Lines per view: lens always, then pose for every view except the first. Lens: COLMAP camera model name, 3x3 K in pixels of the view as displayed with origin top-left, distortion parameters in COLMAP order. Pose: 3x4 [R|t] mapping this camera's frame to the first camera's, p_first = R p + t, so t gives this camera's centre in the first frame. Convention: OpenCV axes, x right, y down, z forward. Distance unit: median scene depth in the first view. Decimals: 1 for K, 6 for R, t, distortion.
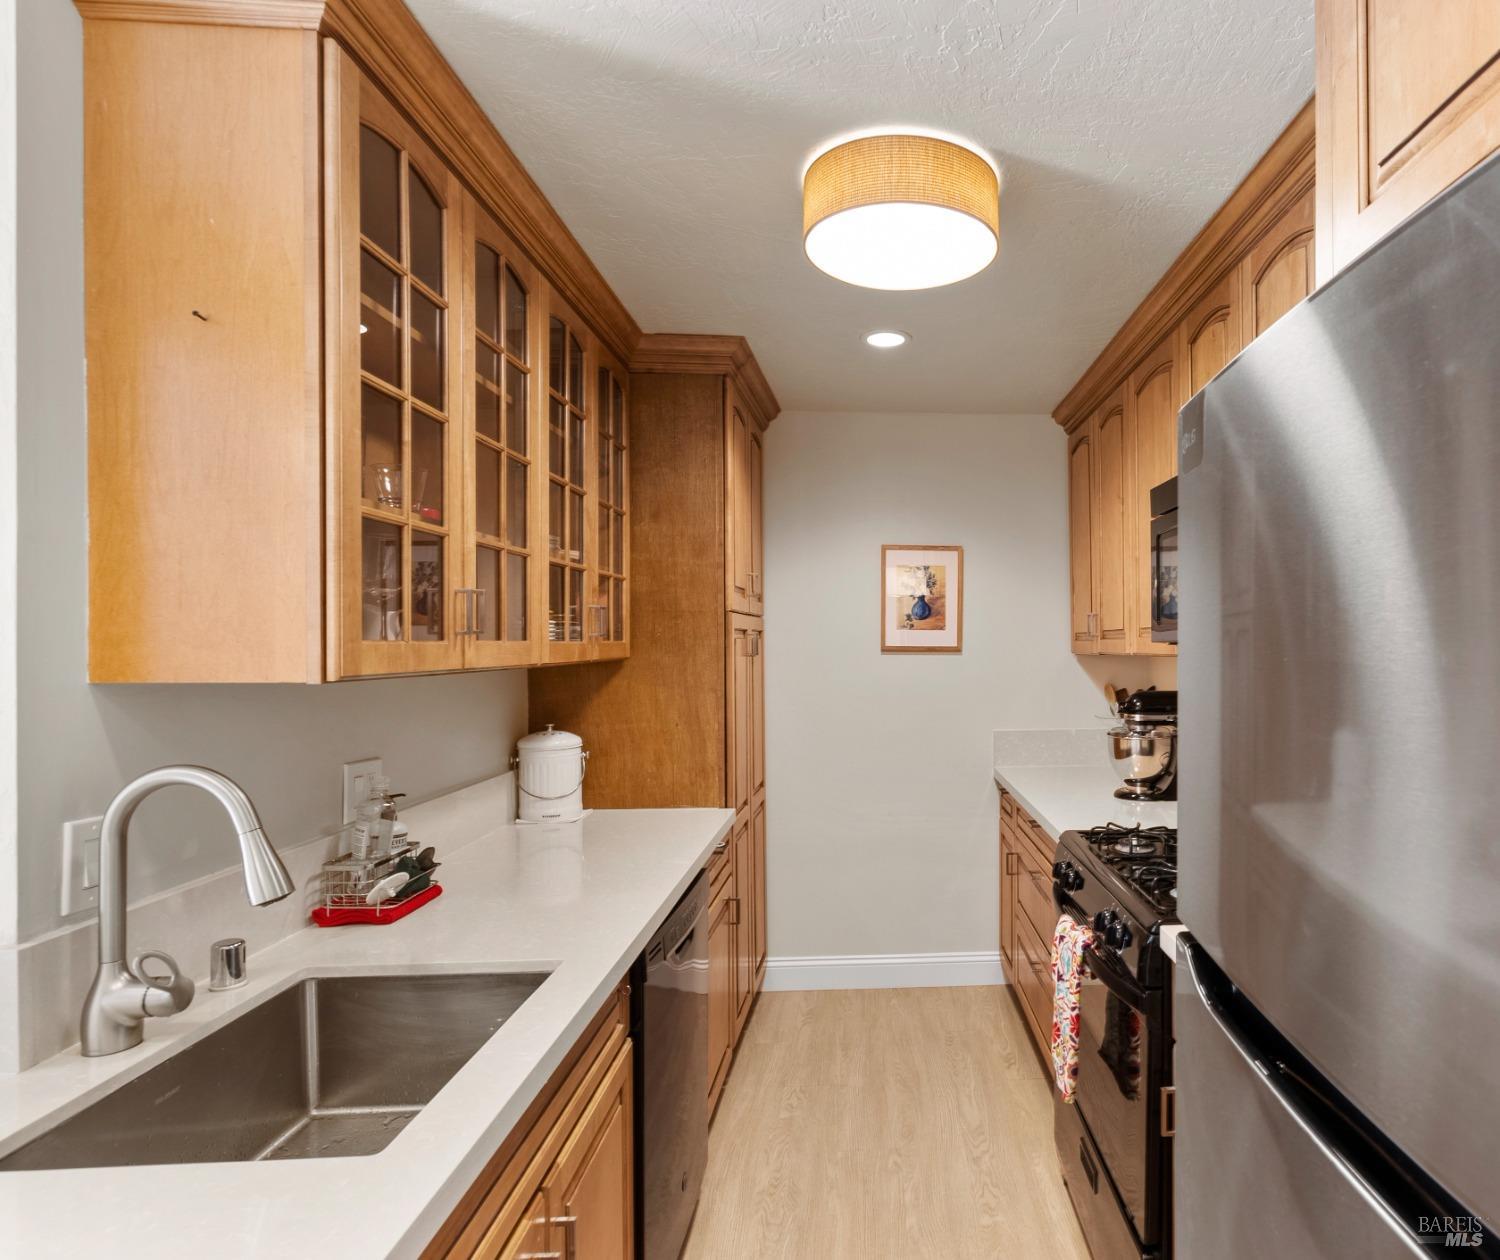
lens RADIAL K [[777.8, 0, 750.7], [0, 777.8, 641.4], [0, 0, 1]] dist [-0.000452, -0.000843]
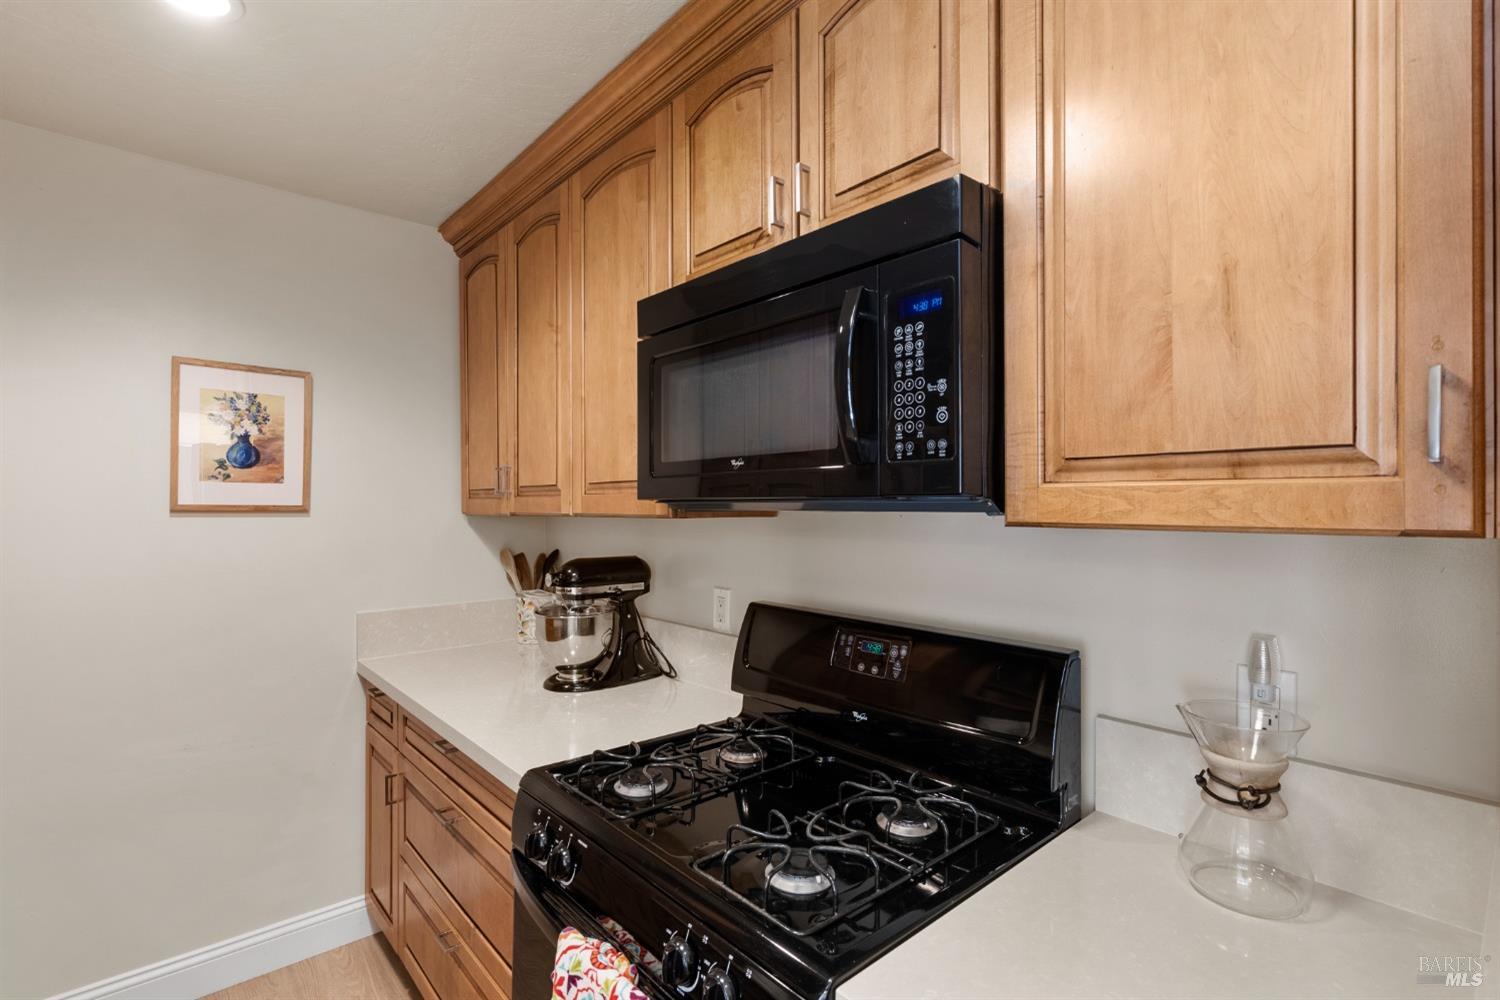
lens RADIAL K [[706.5, 0, 776.2], [0, 706.5, 509.5], [0, 0, 1]] dist [-0.007956, 0.001580]
pose [[0.633109, 0.004147, 0.774052, 0.045649], [-0.010188, 0.999944, 0.002976, 0.005778], [-0.773996, -0.009770, 0.633115, 0.335082]]
